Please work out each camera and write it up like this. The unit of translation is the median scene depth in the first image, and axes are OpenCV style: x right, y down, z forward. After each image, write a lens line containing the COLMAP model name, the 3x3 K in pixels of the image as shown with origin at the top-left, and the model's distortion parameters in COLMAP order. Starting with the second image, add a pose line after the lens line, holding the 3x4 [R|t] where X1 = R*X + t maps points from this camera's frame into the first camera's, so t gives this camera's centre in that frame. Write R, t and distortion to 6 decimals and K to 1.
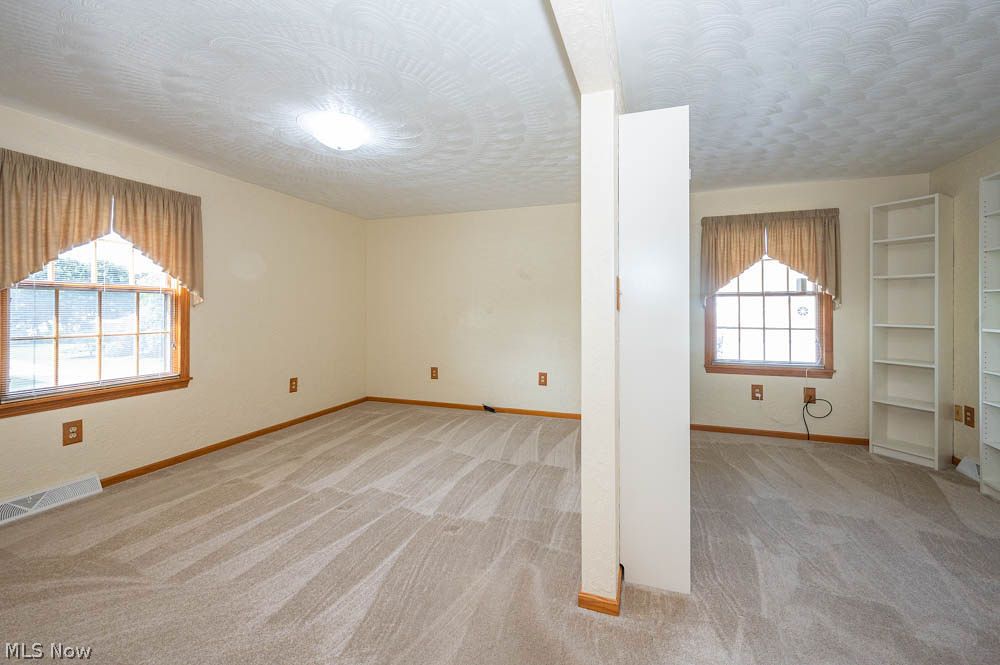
lens RADIAL K [[400.1, 0, 522.5], [0, 400.1, 306.6], [0, 0, 1]] dist [0.000328, 0.000080]
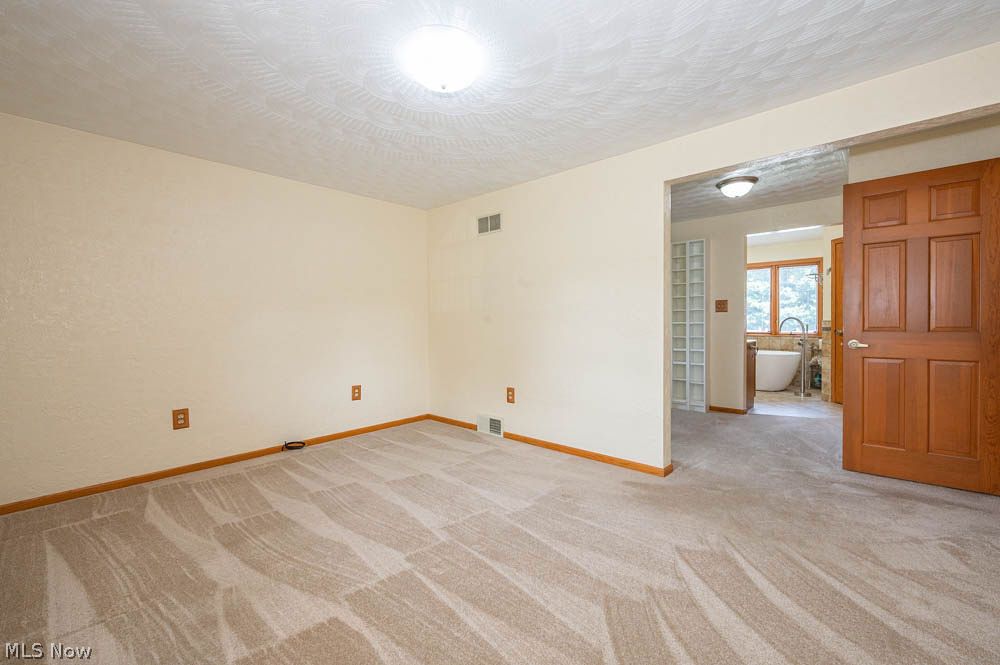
lens RADIAL K [[418.0, 0, 500.0], [0, 418.0, 326.4], [0, 0, 1]] dist [-0.002710, -0.000093]
pose [[0.407640, -0.019741, 0.912929, -0.827786], [0.005409, 0.999801, 0.019204, 0.023499], [-0.913127, -0.002890, 0.407666, 0.420323]]
